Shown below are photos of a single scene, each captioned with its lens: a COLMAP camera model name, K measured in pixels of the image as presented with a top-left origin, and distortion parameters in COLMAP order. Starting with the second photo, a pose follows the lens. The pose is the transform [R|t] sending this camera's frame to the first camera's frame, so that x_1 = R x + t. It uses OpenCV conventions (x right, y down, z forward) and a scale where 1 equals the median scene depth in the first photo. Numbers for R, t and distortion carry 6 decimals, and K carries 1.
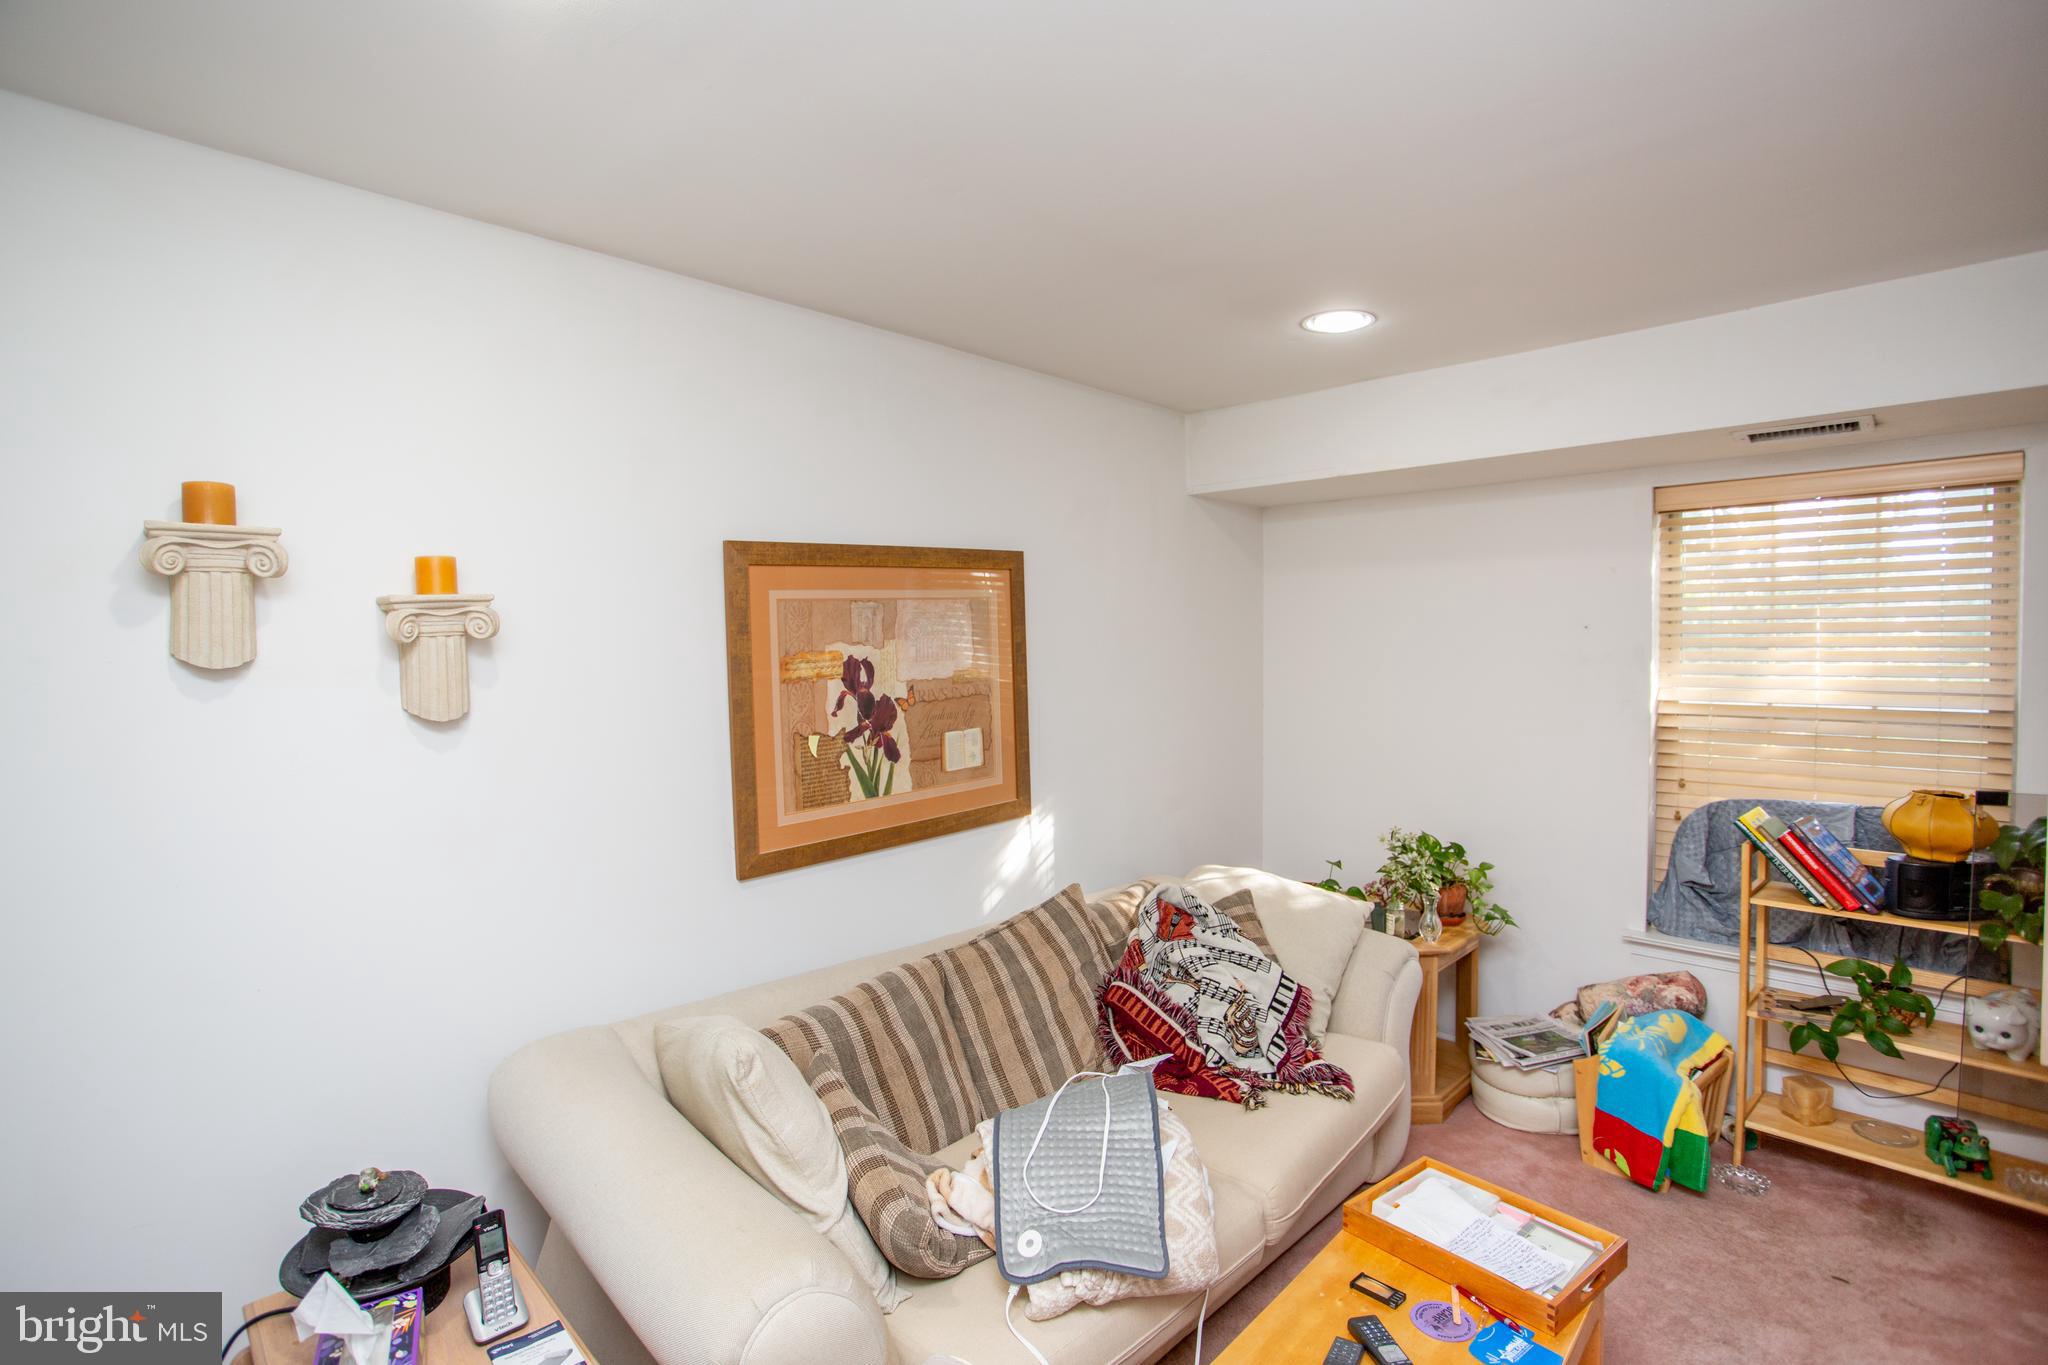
lens RADIAL K [[993.8, 0, 1022.3], [0, 993.8, 678.3], [0, 0, 1]] dist [-0.066598, 0.024158]
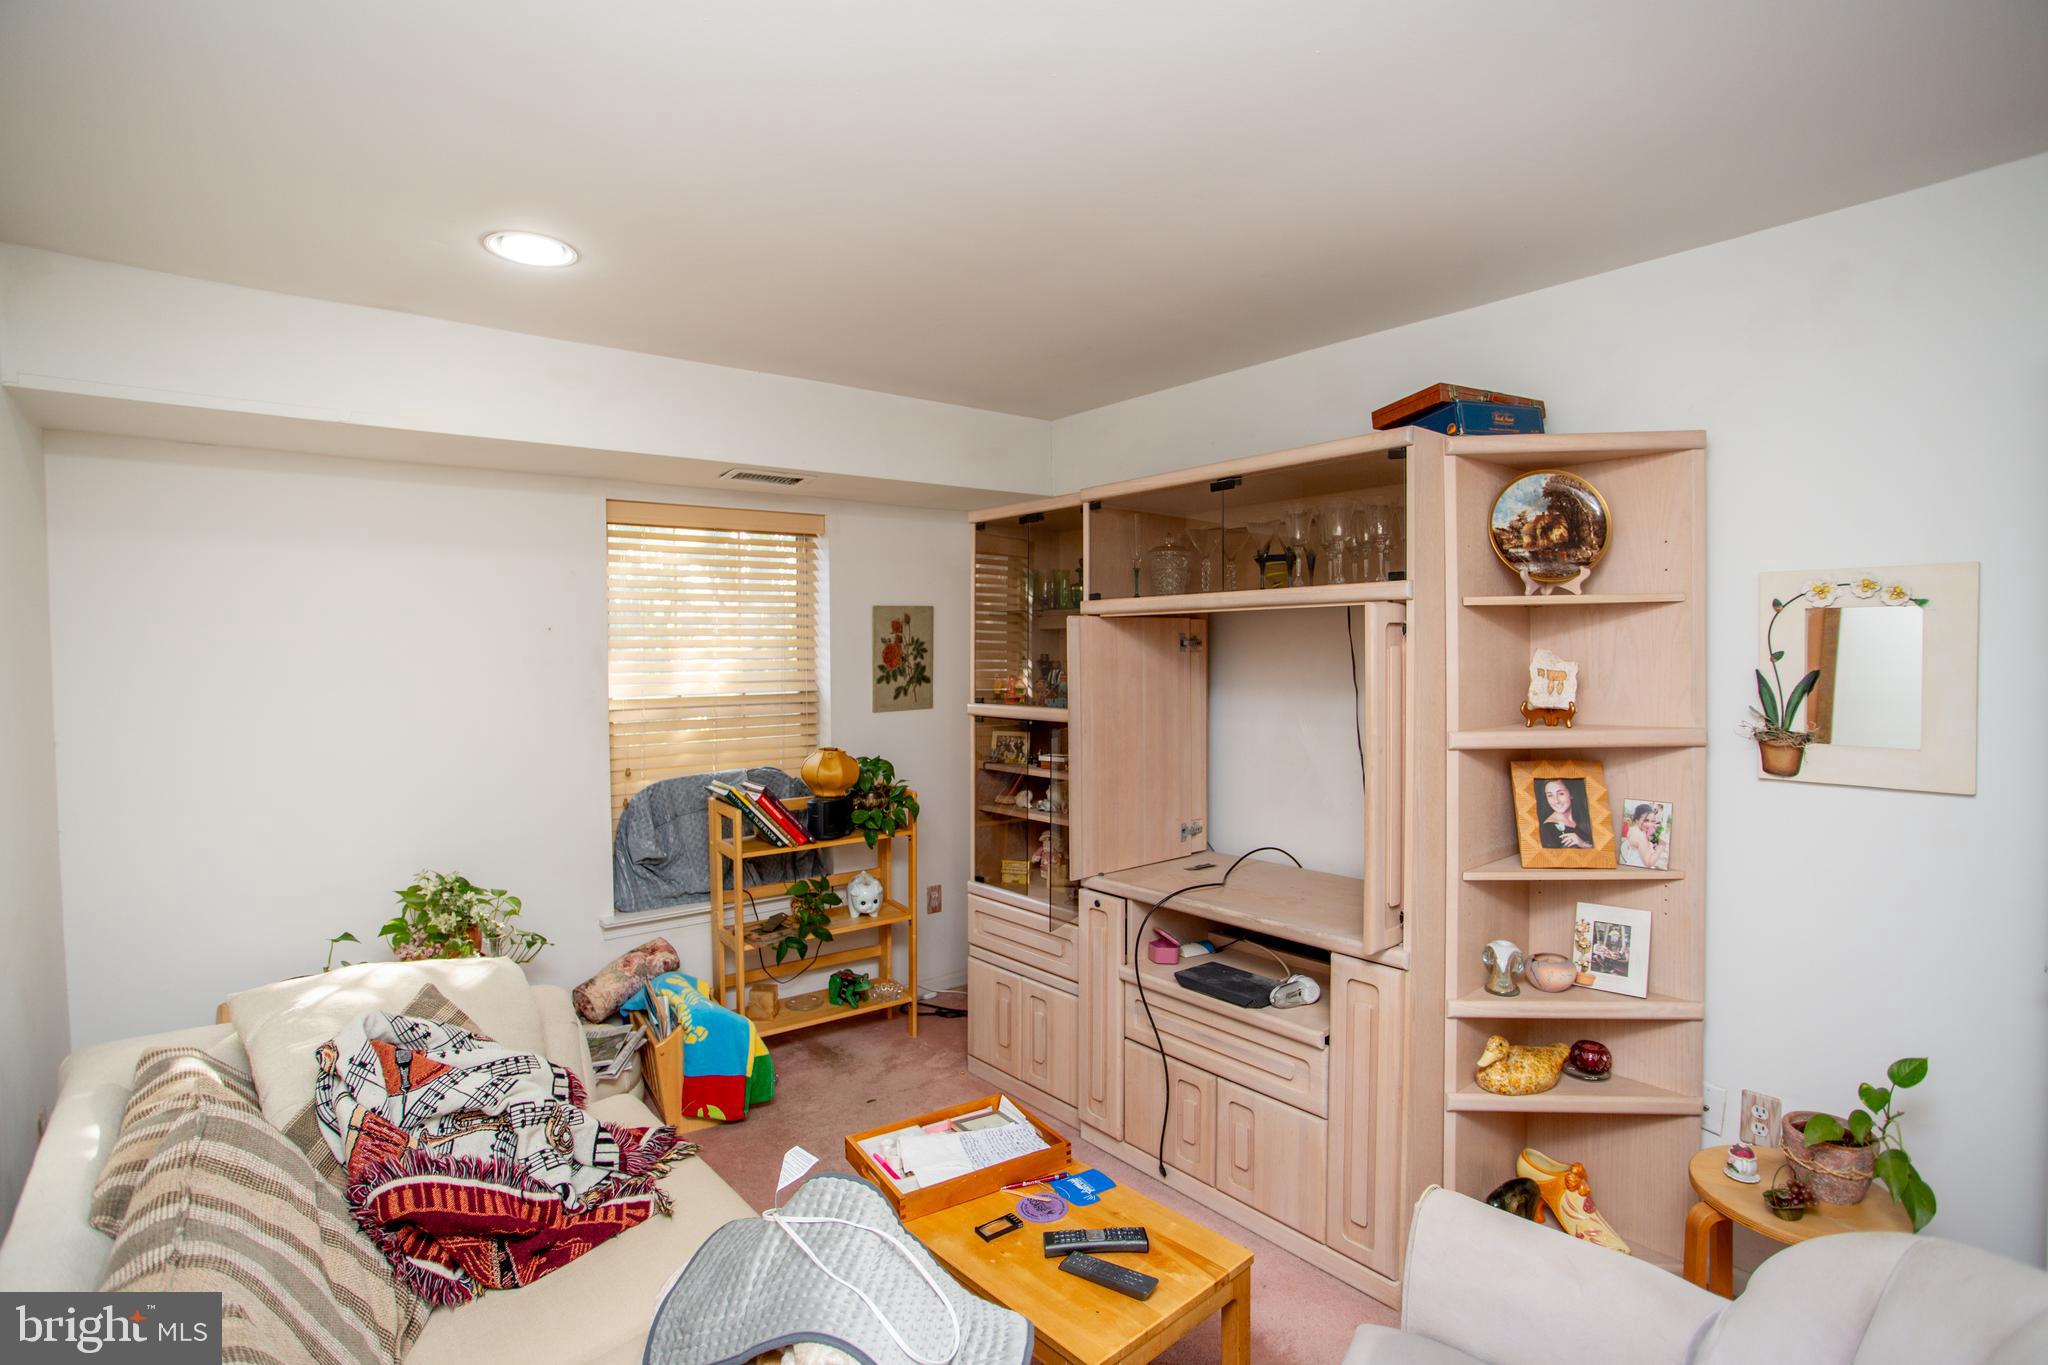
lens RADIAL K [[993.8, 0, 1023.8], [0, 993.8, 687.5], [0, 0, 1]] dist [-0.066598, 0.024158]
pose [[0.089271, -0.034316, 0.995416, -0.456209], [0.033353, 0.998949, 0.031447, -0.008625], [-0.995449, 0.030393, 0.090322, 0.541209]]
